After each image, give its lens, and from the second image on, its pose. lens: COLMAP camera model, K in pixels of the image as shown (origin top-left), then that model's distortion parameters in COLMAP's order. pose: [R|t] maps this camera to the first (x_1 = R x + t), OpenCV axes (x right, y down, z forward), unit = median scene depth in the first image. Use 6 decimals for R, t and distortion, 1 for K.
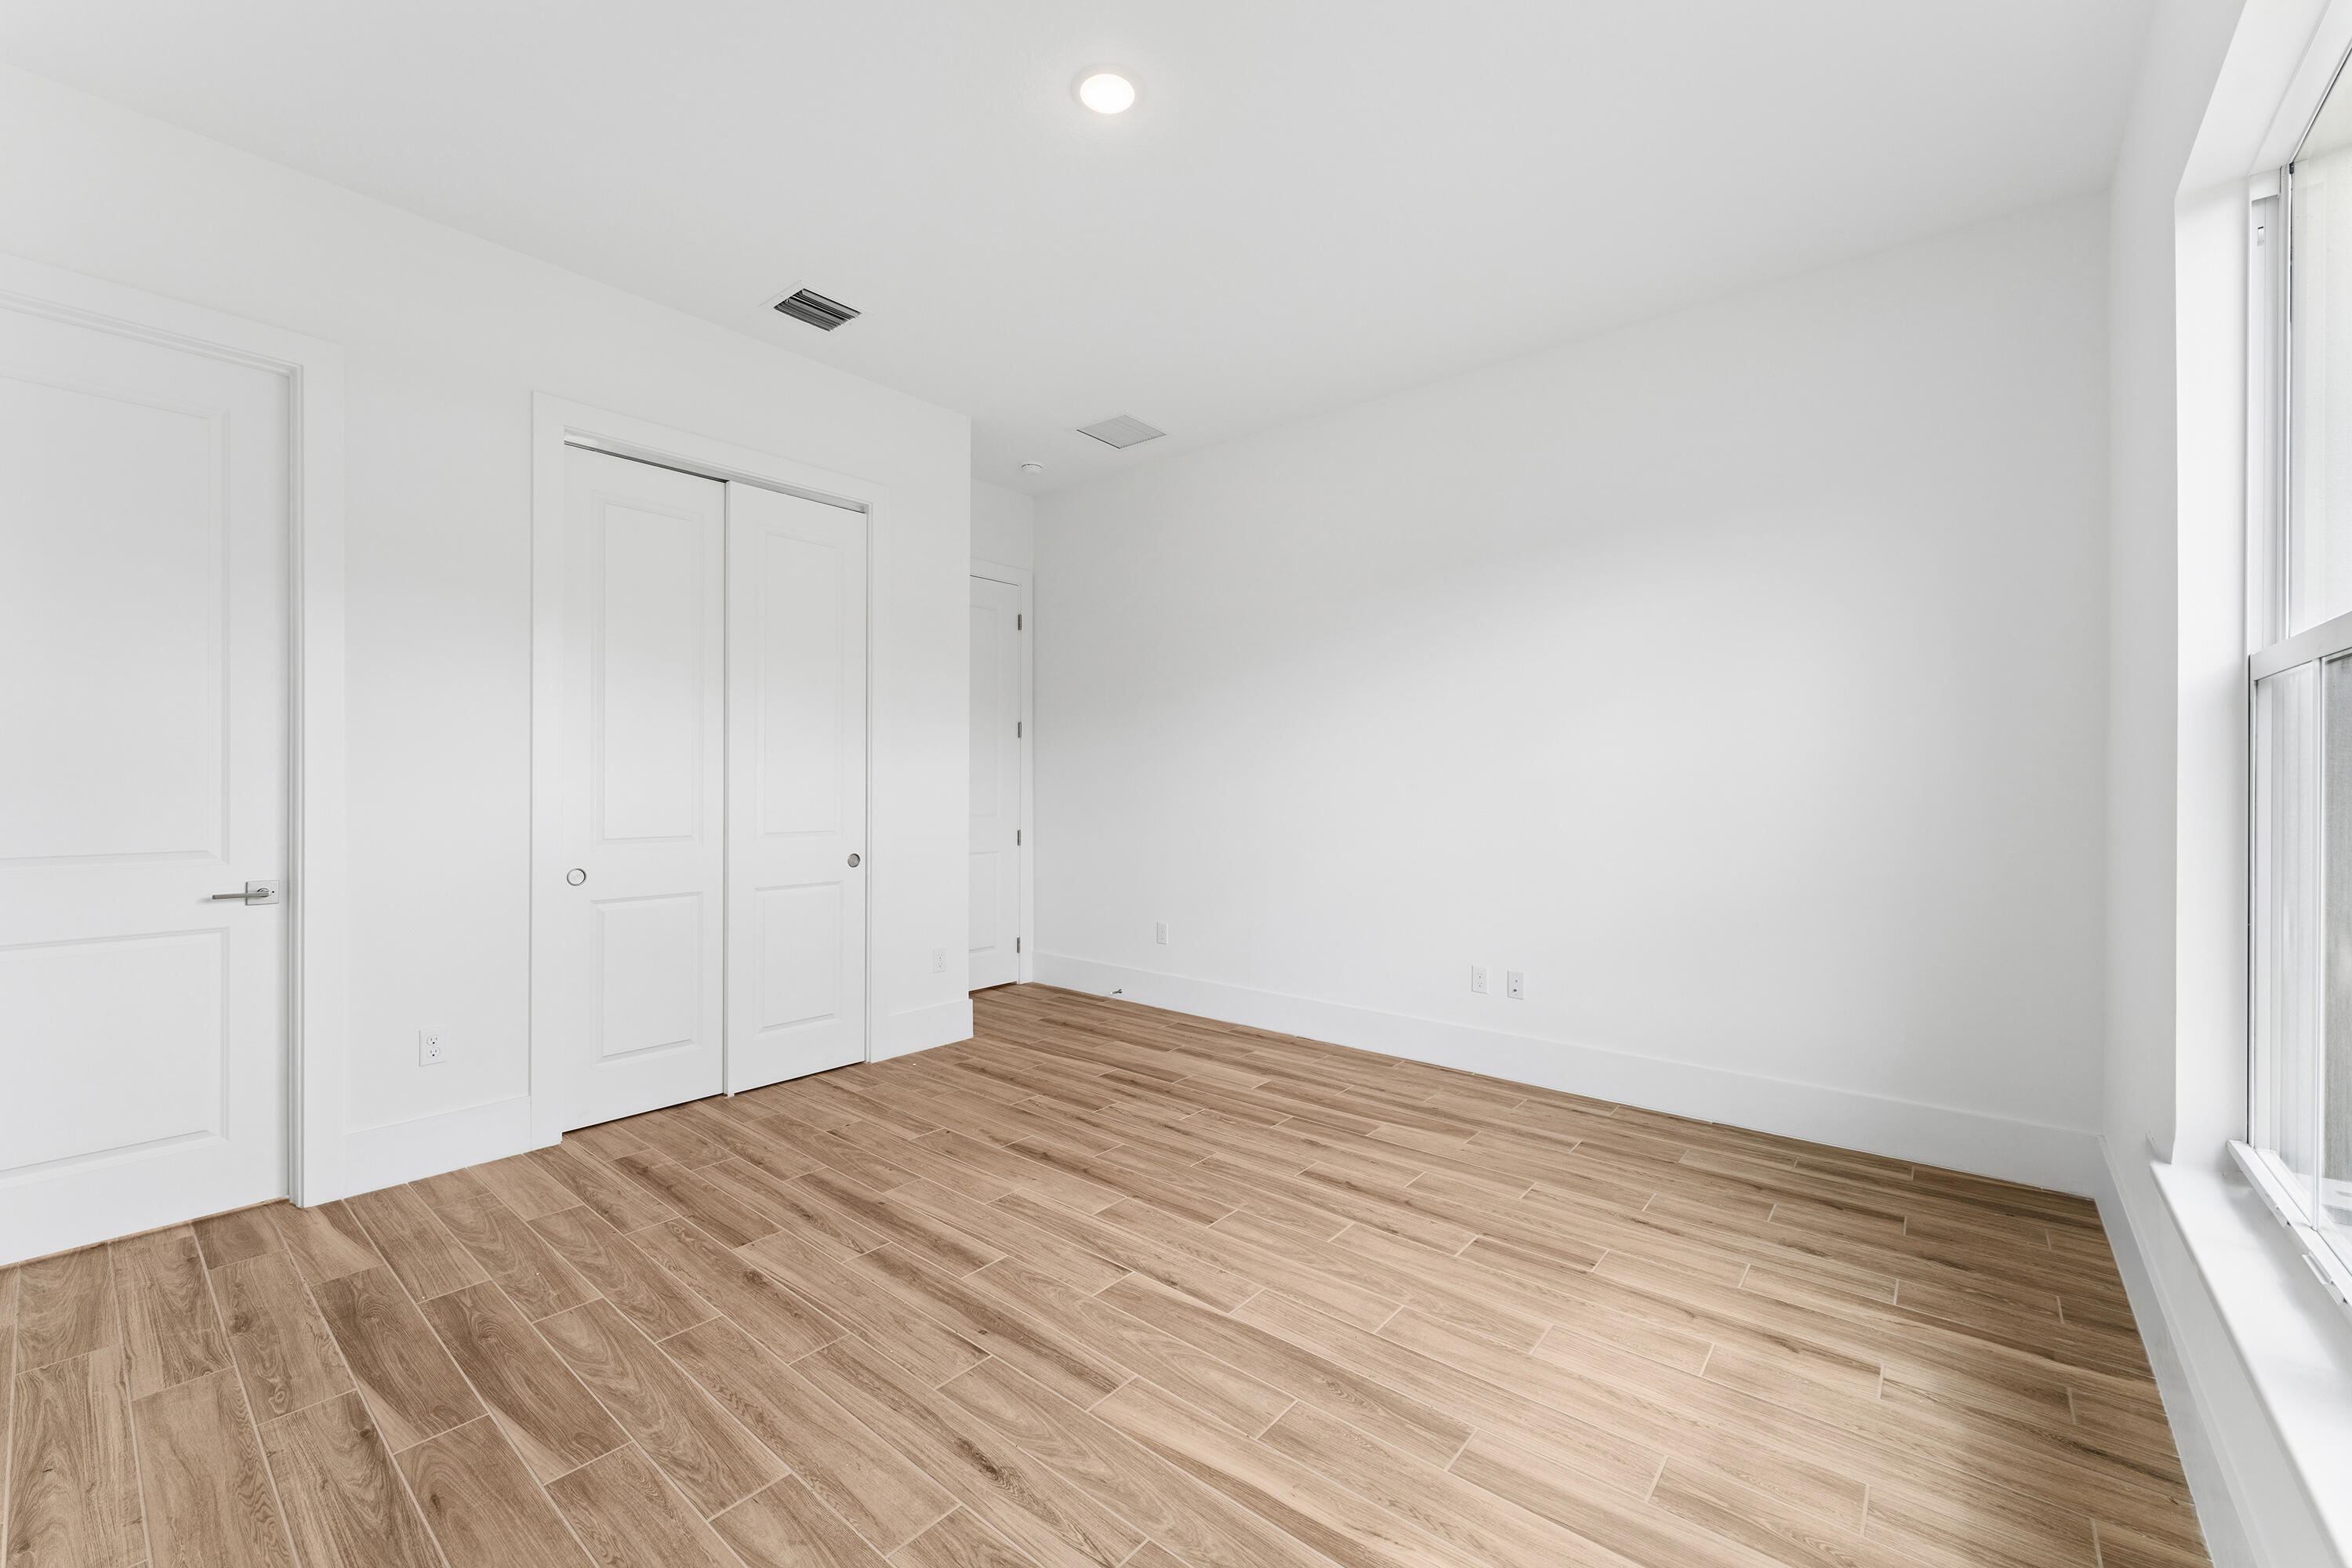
lens RADIAL K [[958.3, 0, 1176.0], [0, 958.3, 784.0], [0, 0, 1]] dist [0.000489, 0.000046]
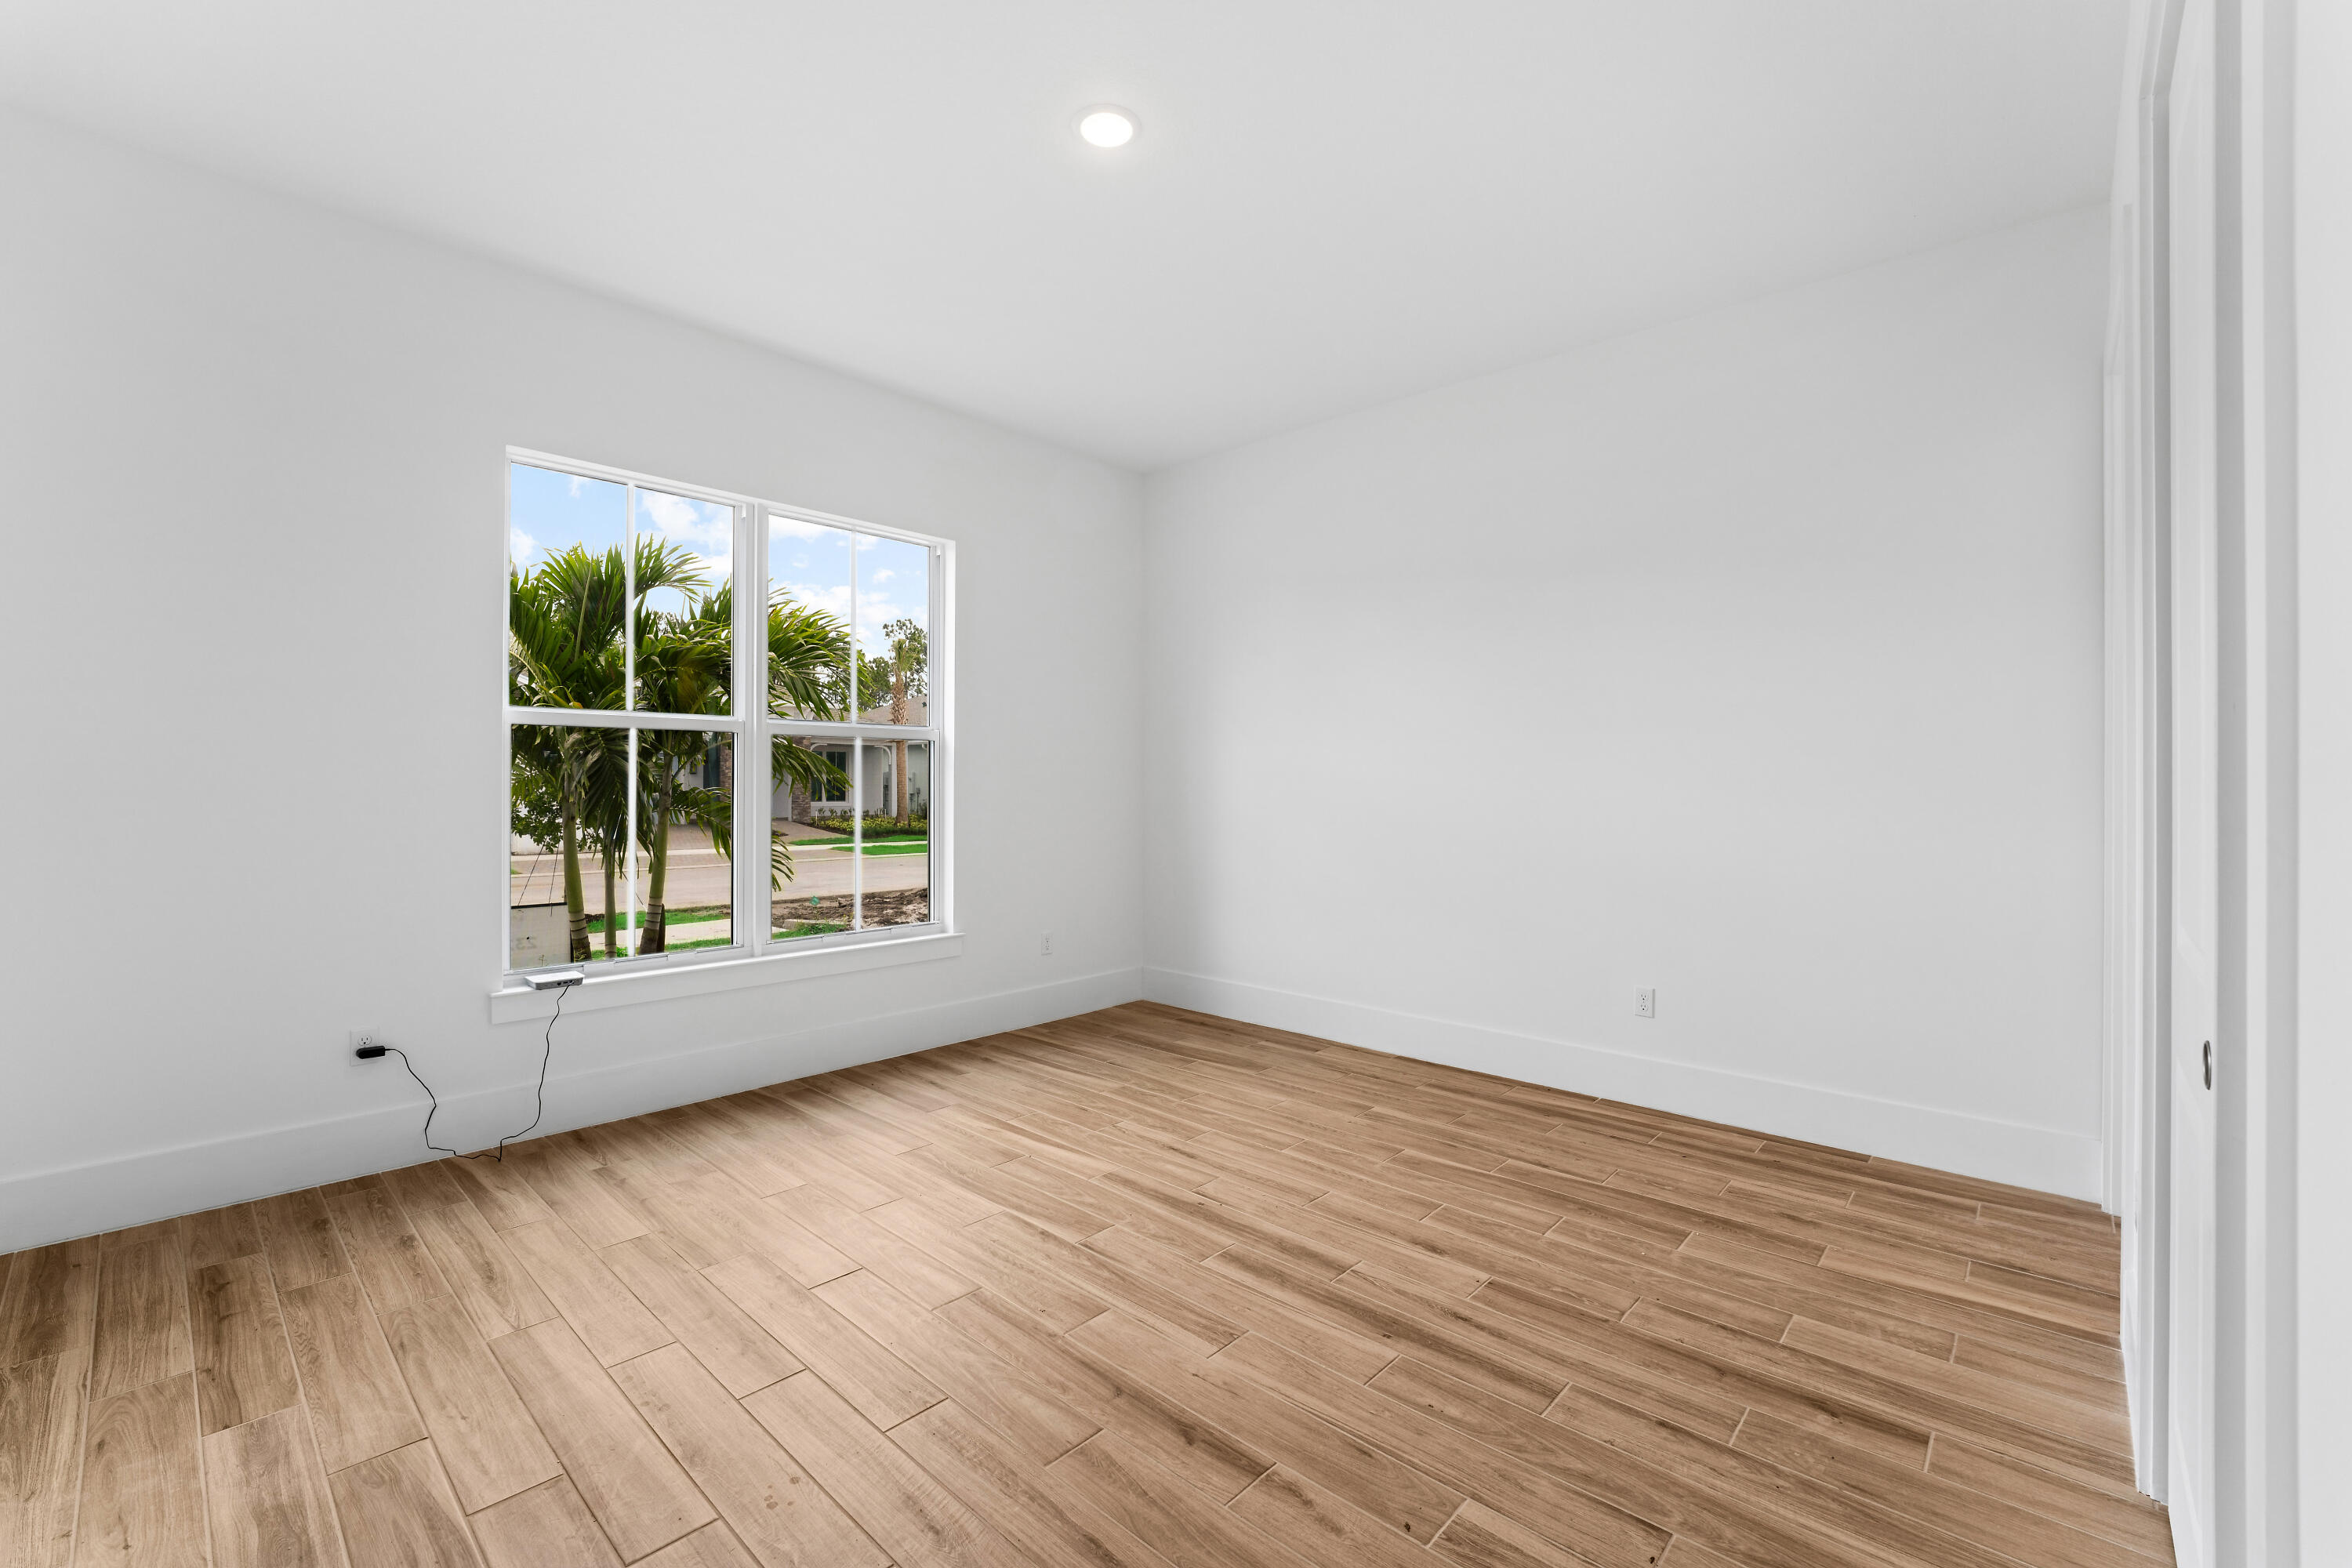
lens RADIAL K [[958.3, 0, 1176.0], [0, 958.3, 784.0], [0, 0, 1]] dist [0.000489, 0.000046]
pose [[-0.998879, -0.005473, 0.047026, -0.198853], [-0.005213, 0.999970, 0.005654, -0.005066], [-0.047056, 0.005403, -0.998878, 2.027740]]
